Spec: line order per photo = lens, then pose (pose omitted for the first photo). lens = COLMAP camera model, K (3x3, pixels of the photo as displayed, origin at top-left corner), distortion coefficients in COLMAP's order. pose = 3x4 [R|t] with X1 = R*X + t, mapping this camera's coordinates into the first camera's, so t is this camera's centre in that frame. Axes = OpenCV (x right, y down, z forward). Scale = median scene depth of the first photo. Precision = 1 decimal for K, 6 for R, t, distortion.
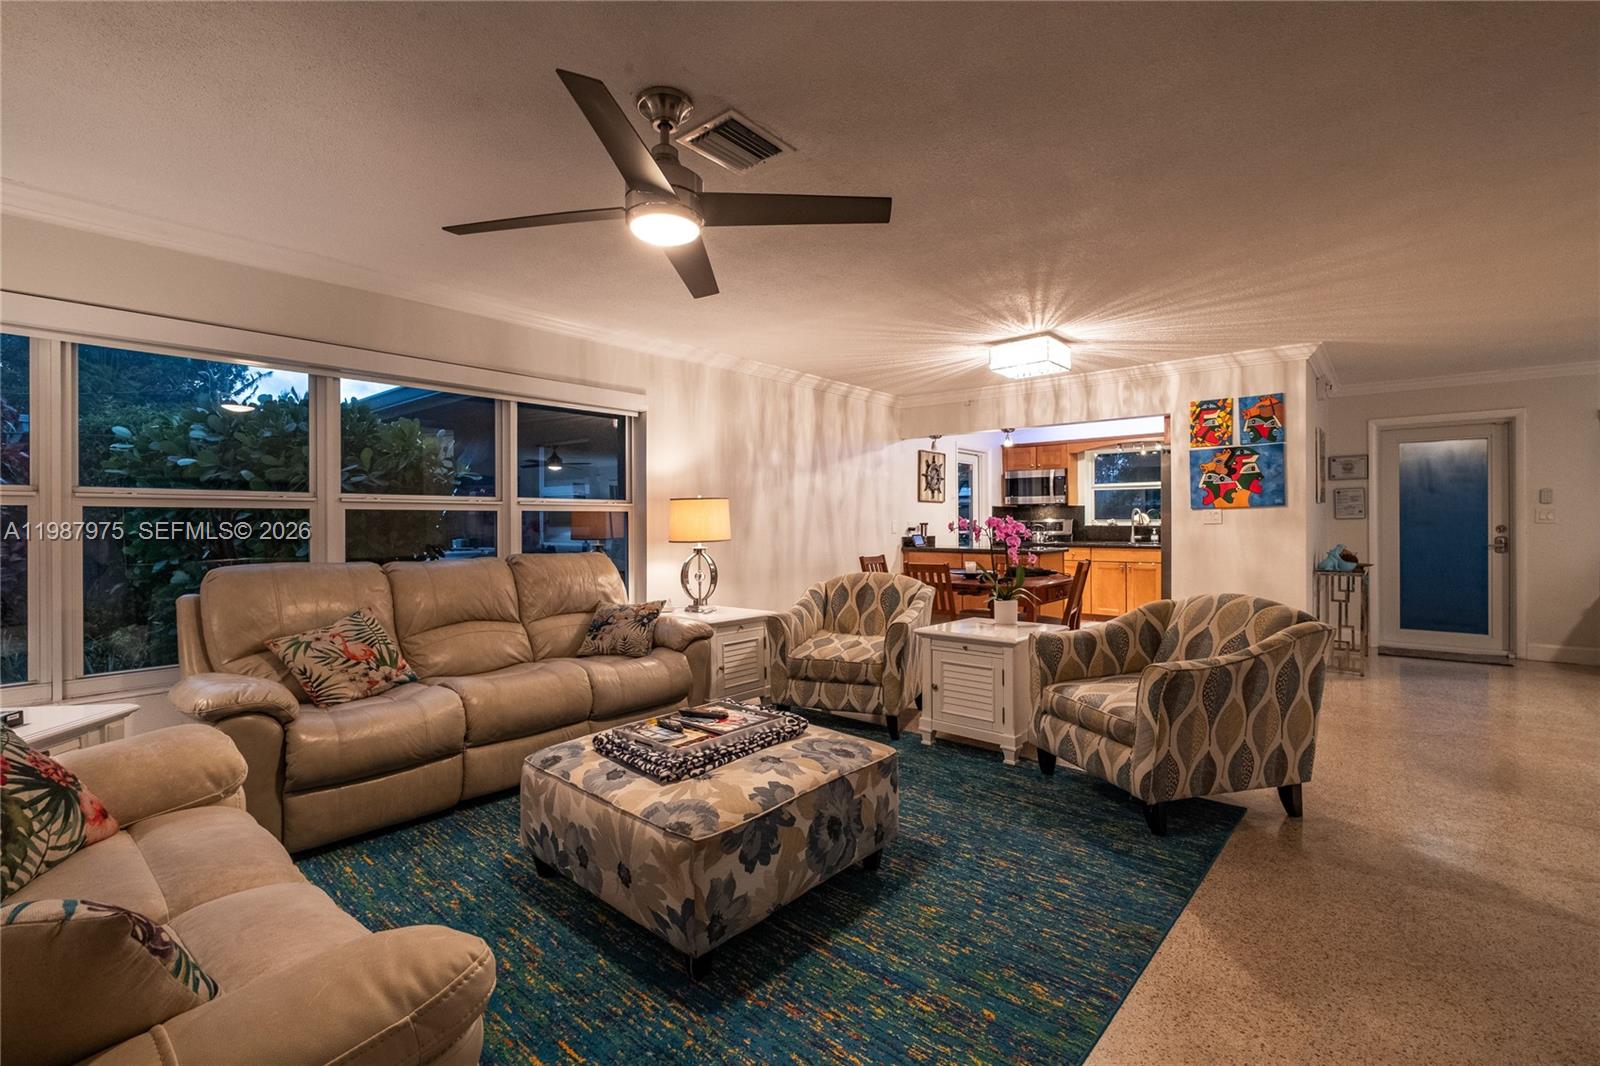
lens RADIAL K [[716.1, 0, 801.2], [0, 716.1, 519.5], [0, 0, 1]] dist [-0.002474, -0.000629]
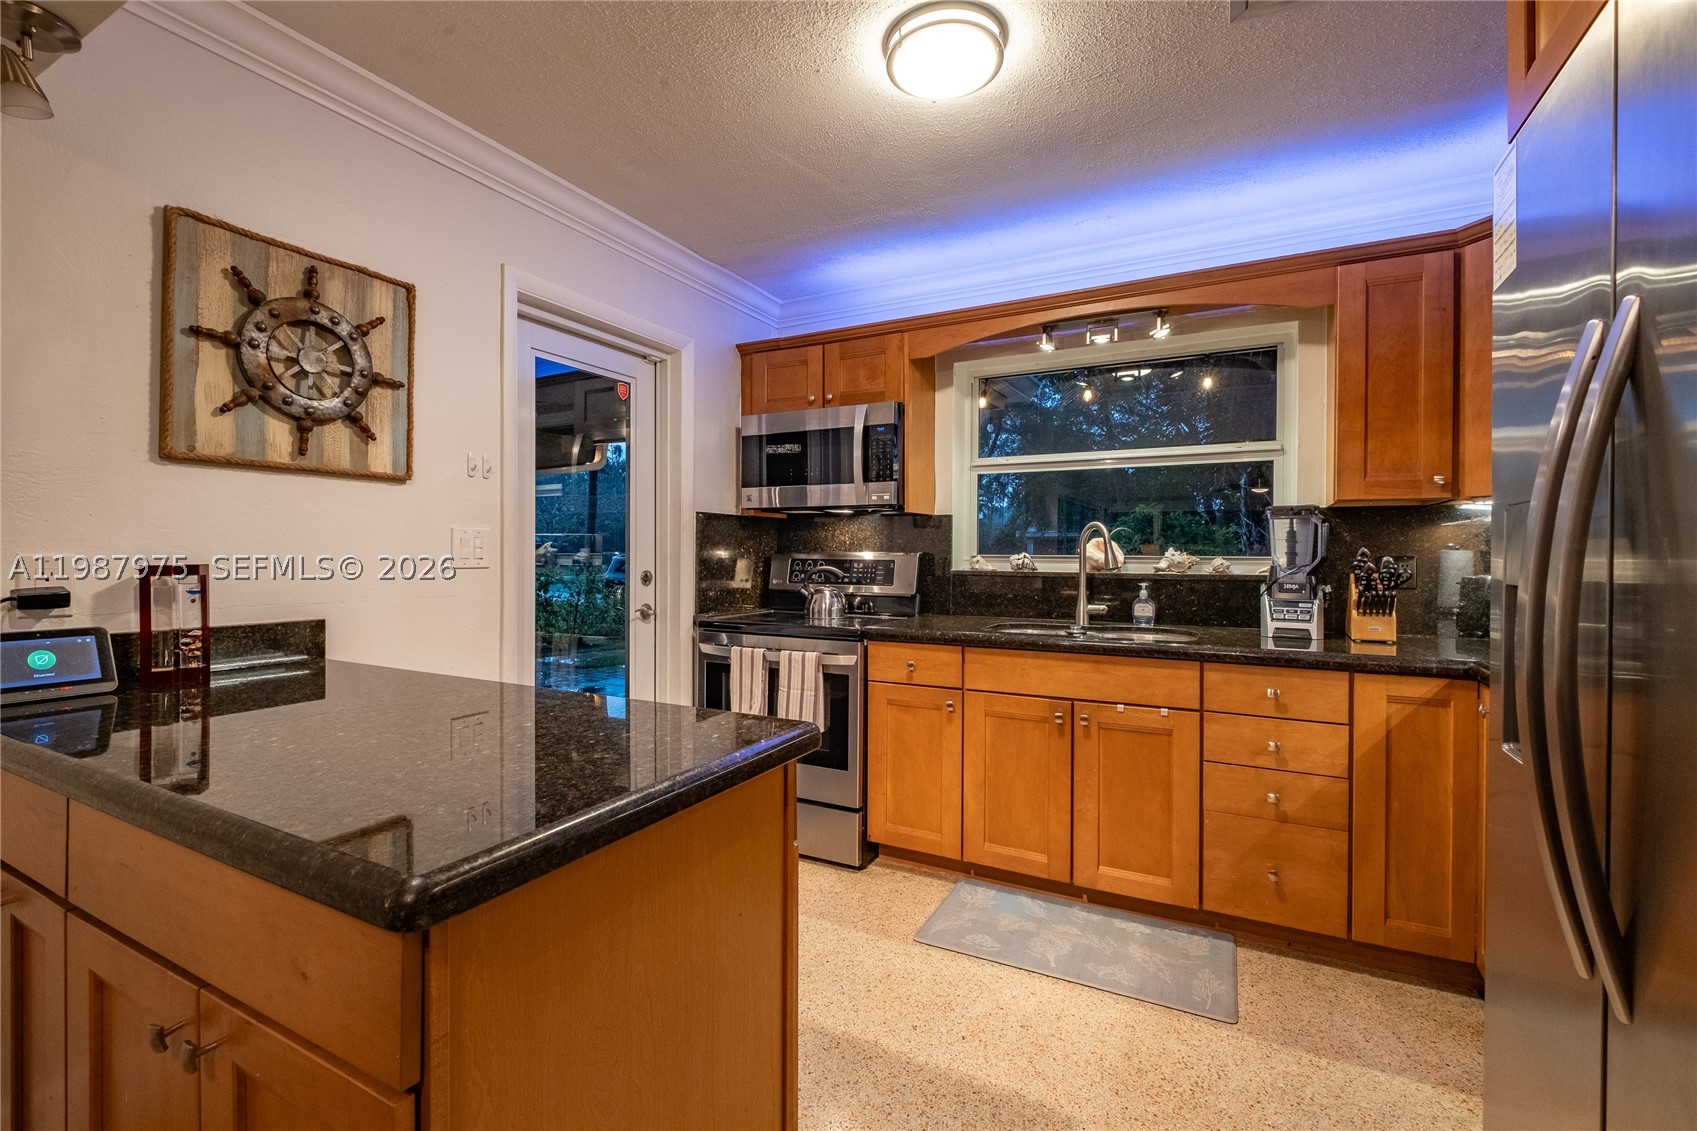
lens RADIAL K [[759.6, 0, 851.0], [0, 759.6, 556.0], [0, 0, 1]] dist [-0.002474, -0.000629]
pose [[0.977152, 0.009221, 0.212341, 0.270908], [-0.011385, 0.999895, 0.008971, -0.001468], [-0.212236, -0.011183, 0.977154, 0.650418]]
